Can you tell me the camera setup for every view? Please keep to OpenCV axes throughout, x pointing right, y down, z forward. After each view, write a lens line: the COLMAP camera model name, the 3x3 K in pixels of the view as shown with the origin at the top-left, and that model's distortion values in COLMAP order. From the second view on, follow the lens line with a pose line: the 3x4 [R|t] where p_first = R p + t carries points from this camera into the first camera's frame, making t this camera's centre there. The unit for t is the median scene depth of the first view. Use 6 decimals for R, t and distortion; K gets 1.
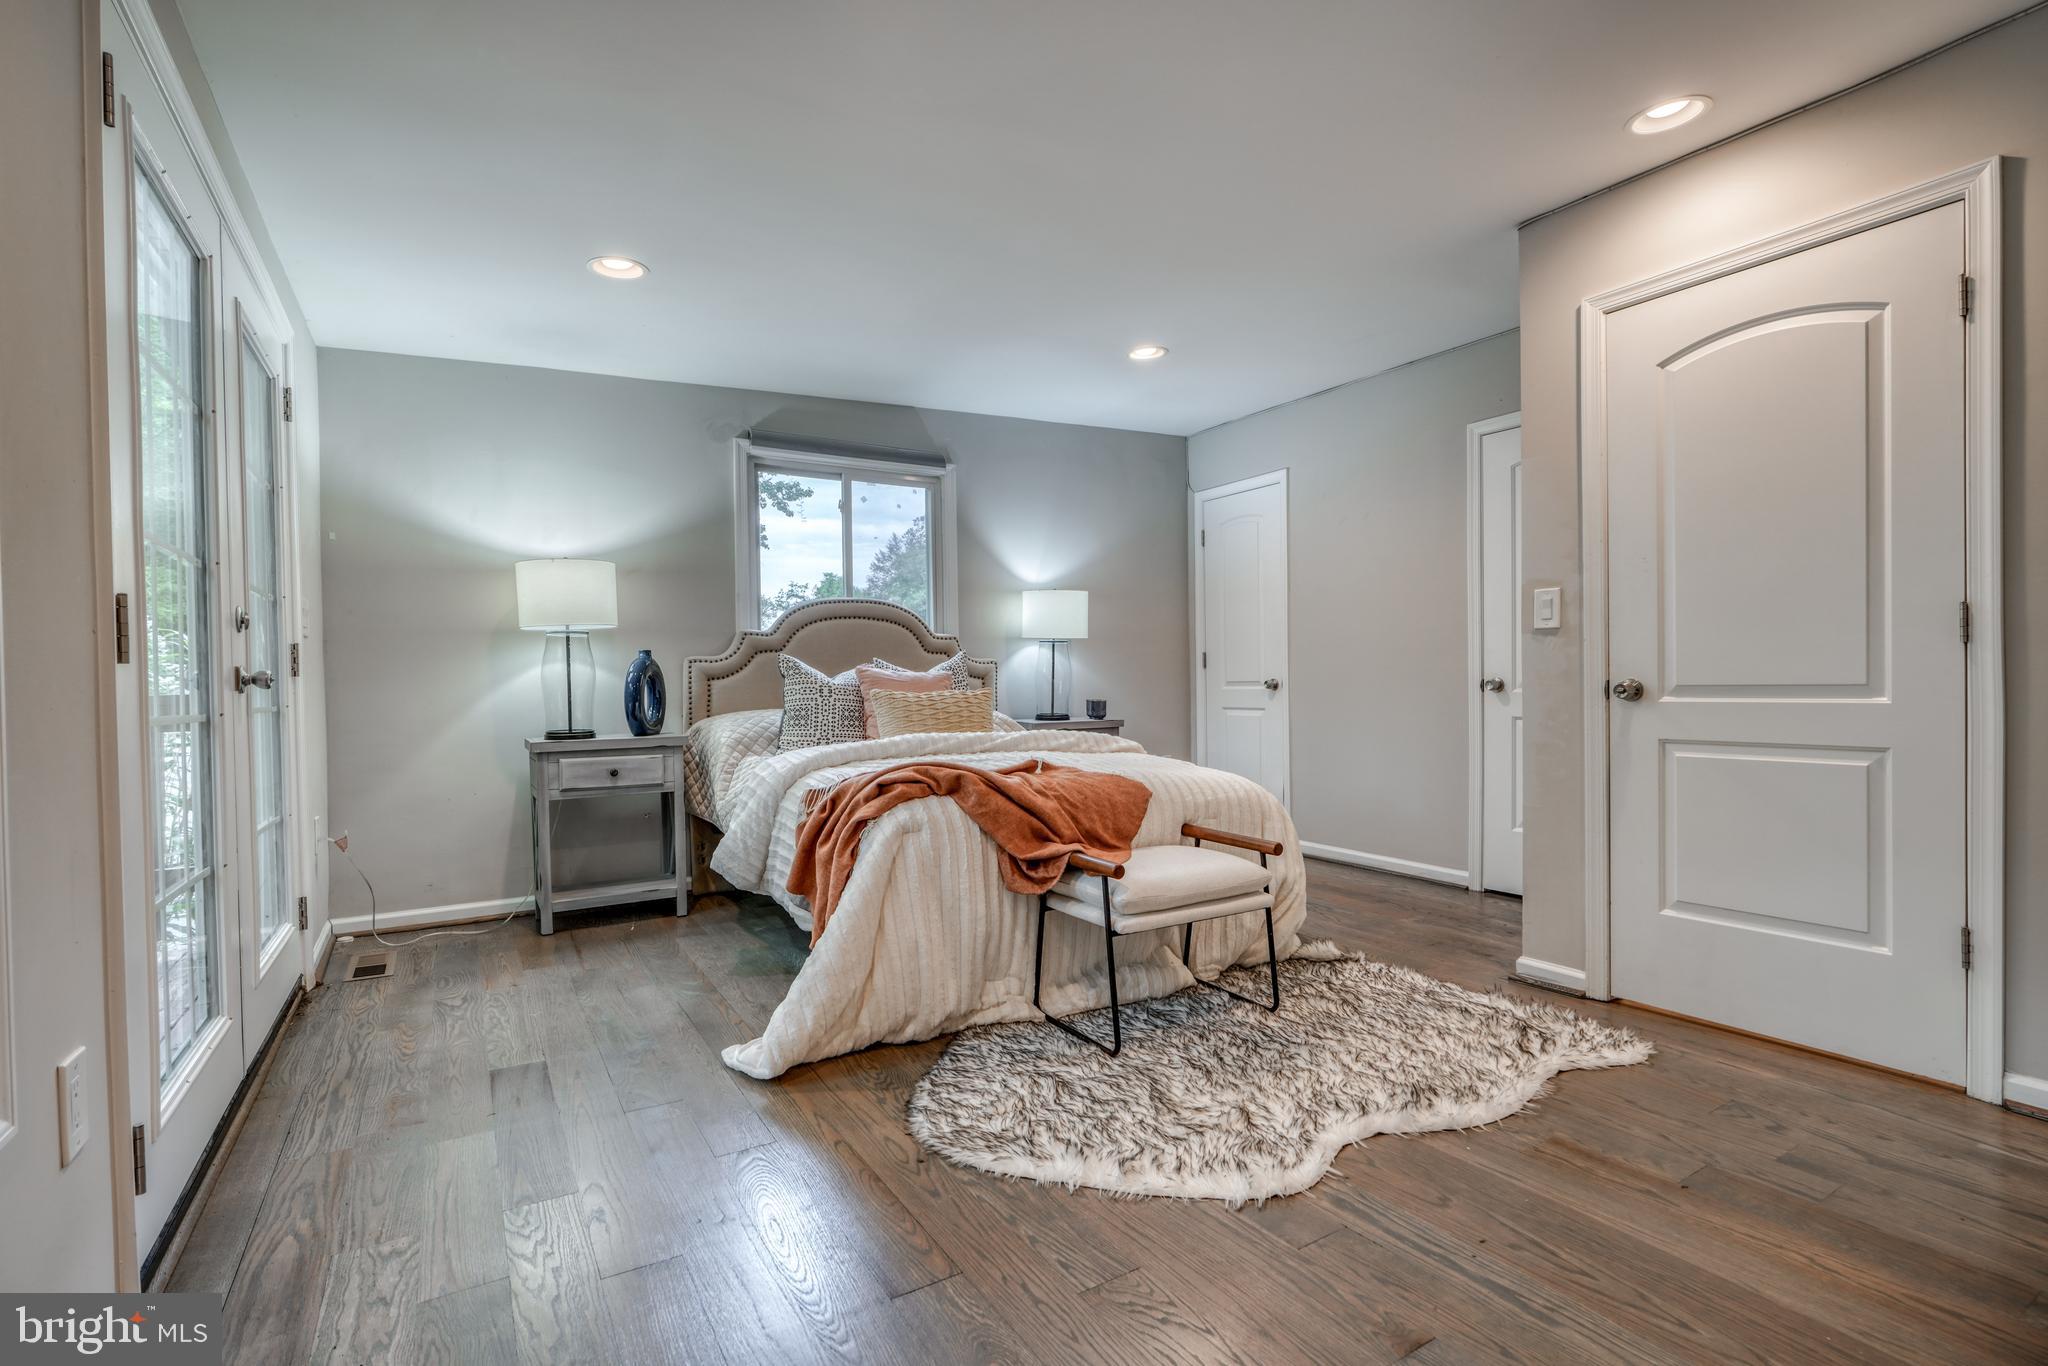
lens RADIAL K [[928.5, 0, 1017.4], [0, 928.5, 689.0], [0, 0, 1]] dist [-0.005731, 0.000952]
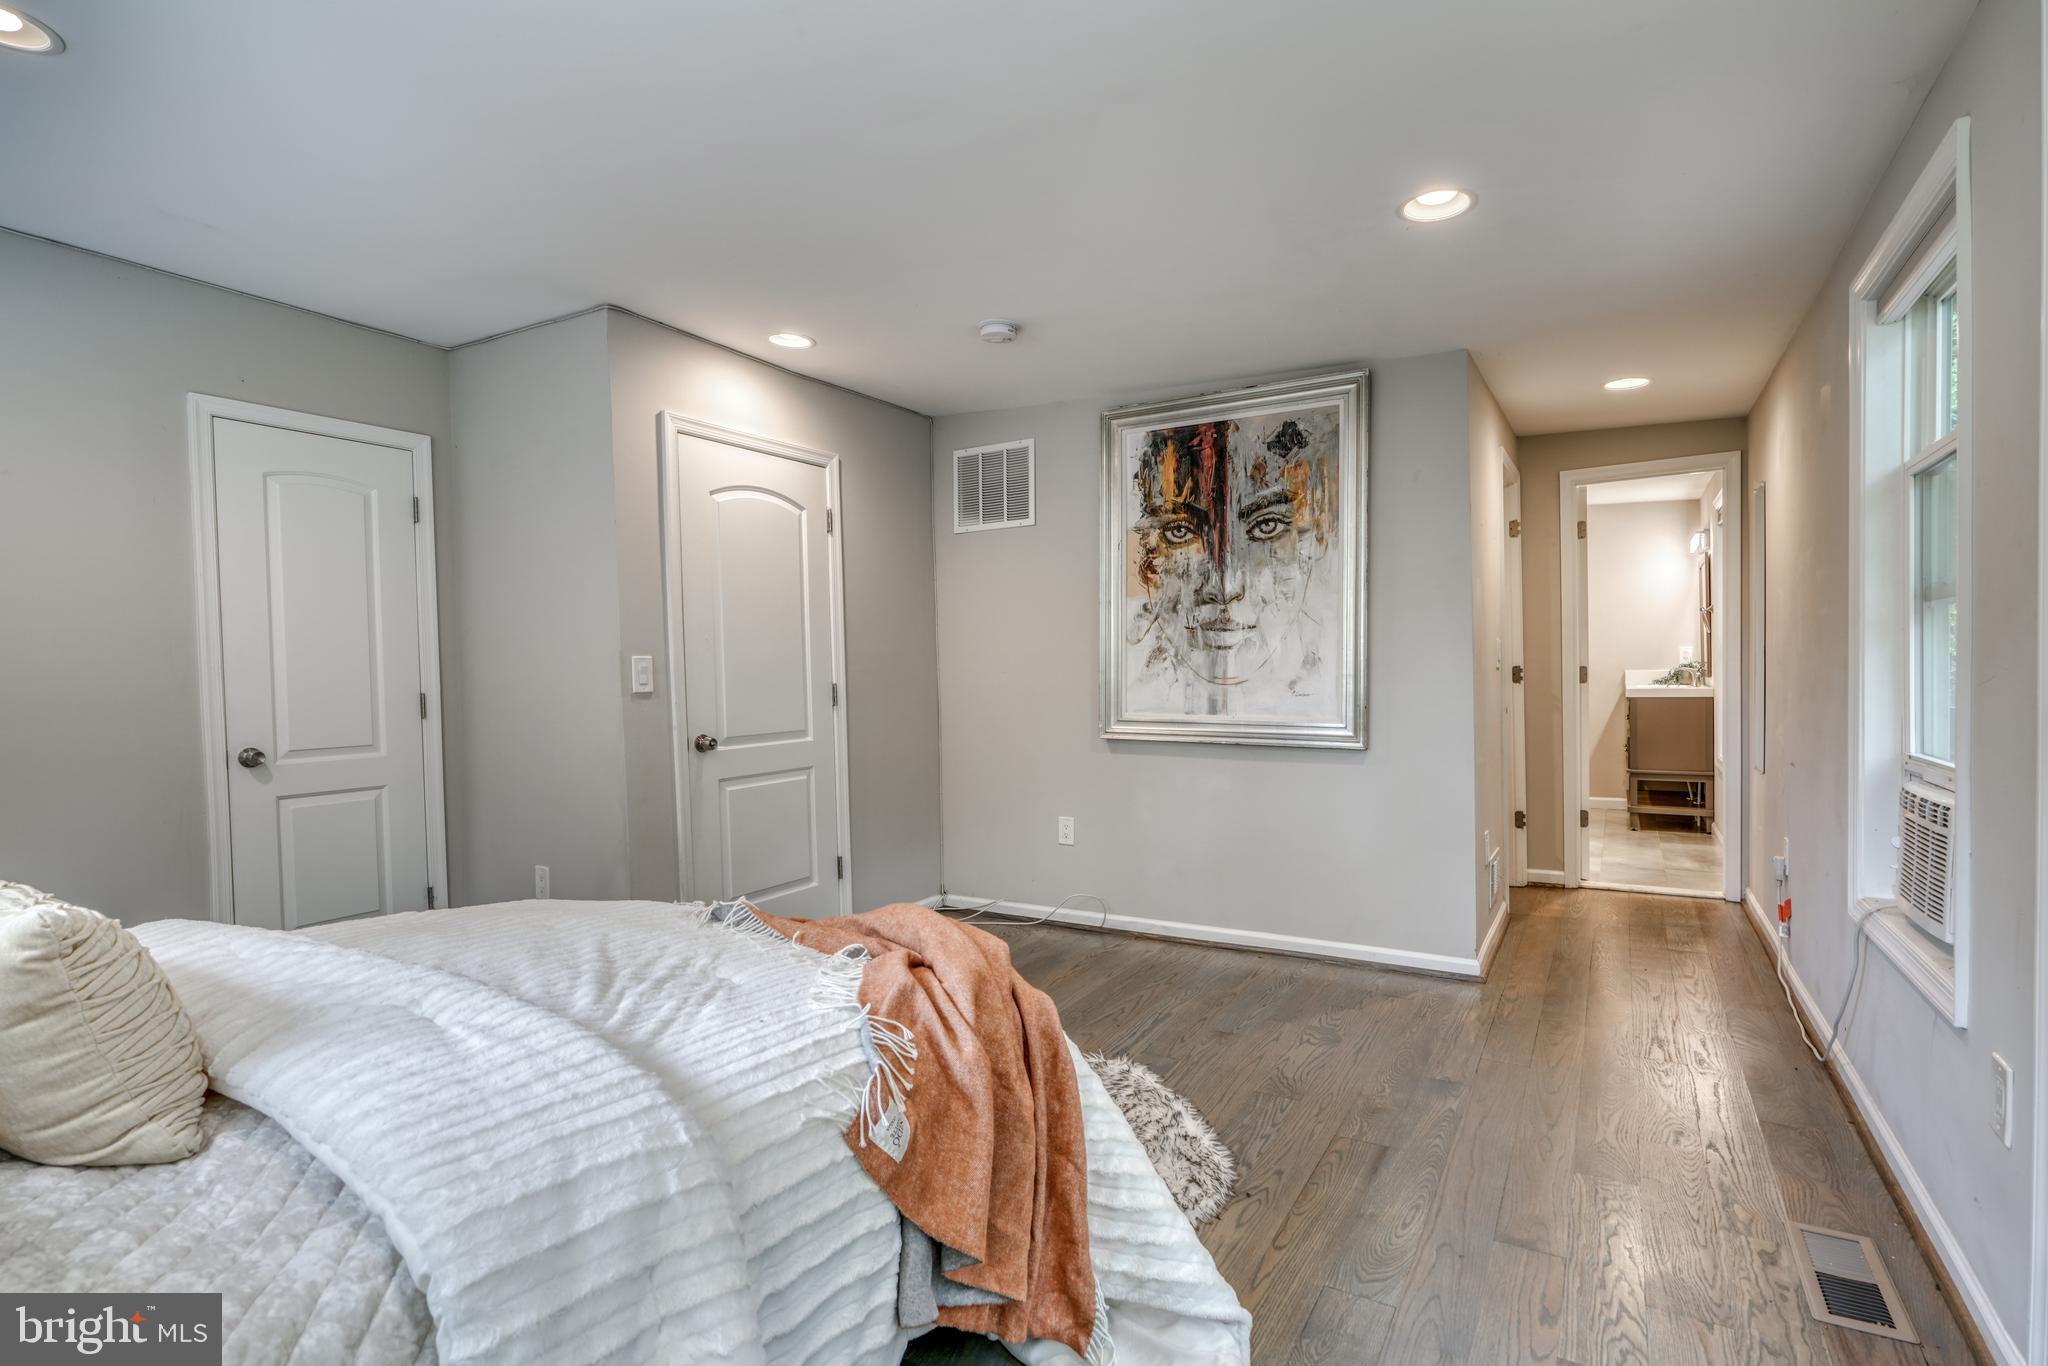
lens RADIAL K [[928.5, 0, 1040.5], [0, 928.5, 689.8], [0, 0, 1]] dist [-0.005731, 0.000952]
pose [[-0.444436, 0.004643, 0.895799, -0.508620], [0.035639, 0.999287, 0.012503, -0.054309], [-0.895101, 0.037482, -0.444284, 0.879975]]
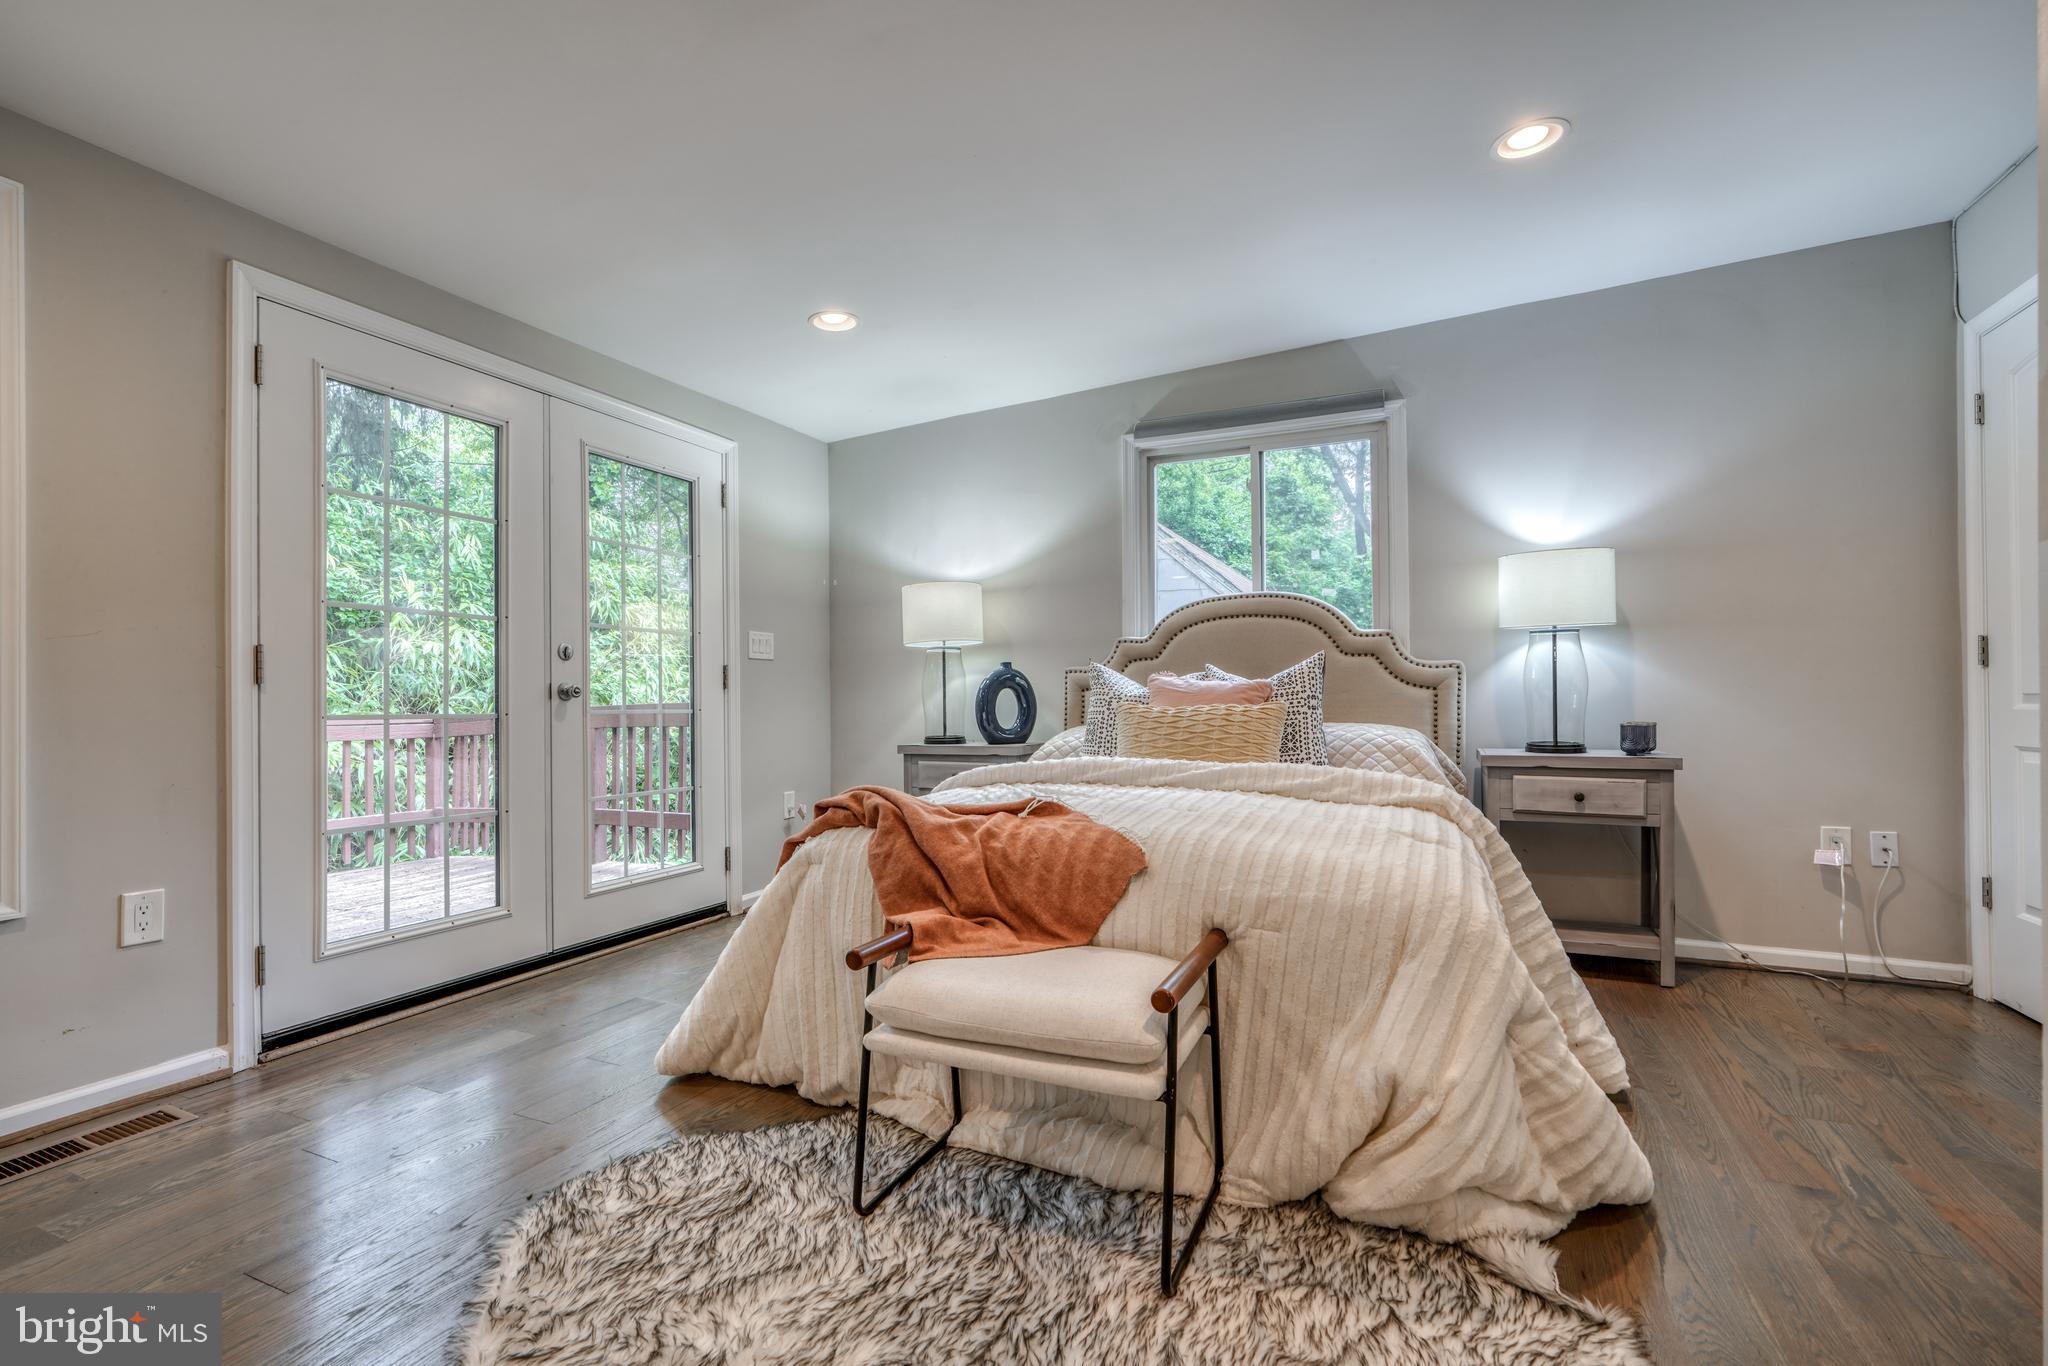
lens RADIAL K [[928.5, 0, 1015.1], [0, 928.5, 691.4], [0, 0, 1]] dist [-0.005731, 0.000952]
pose [[0.565594, -0.000556, -0.824684, 0.500039], [-0.007575, 0.999954, -0.005869, -0.003656], [0.824649, 0.009567, 0.565564, 0.453083]]
